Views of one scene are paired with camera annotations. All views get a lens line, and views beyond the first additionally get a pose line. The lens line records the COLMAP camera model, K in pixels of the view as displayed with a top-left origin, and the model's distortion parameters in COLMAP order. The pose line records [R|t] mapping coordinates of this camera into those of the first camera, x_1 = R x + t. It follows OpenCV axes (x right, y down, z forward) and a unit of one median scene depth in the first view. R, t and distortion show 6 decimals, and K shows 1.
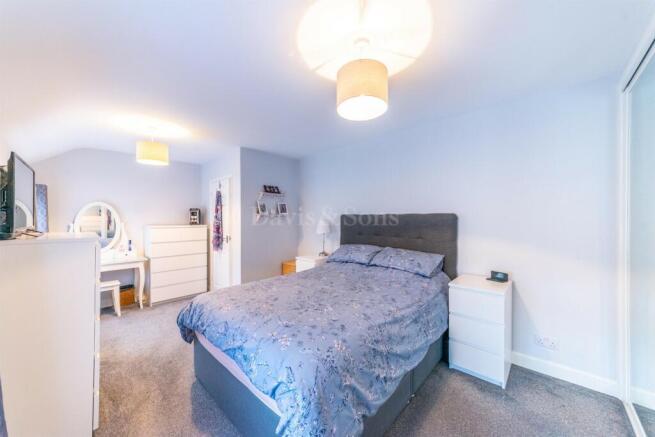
lens RADIAL K [[223.8, 0, 333.7], [0, 223.8, 214.0], [0, 0, 1]] dist [-0.006267, 0.000010]
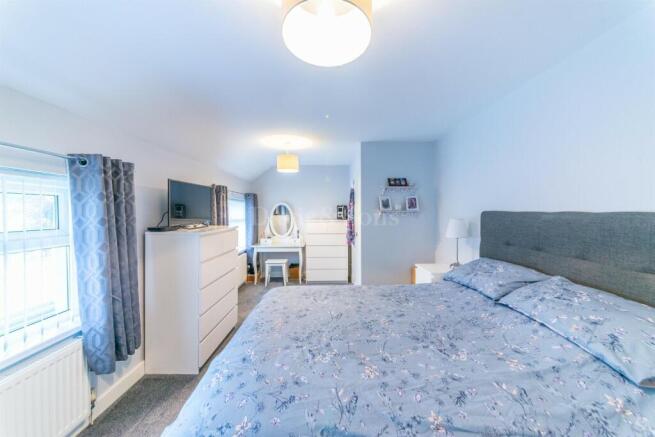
lens RADIAL K [[223.8, 0, 333.7], [0, 223.8, 214.0], [0, 0, 1]] dist [-0.006267, 0.000010]
pose [[0.699437, 0.009590, -0.714630, 0.203332], [0.014835, 0.999500, 0.027932, -0.014758], [0.714540, -0.030138, 0.698945, 0.234746]]
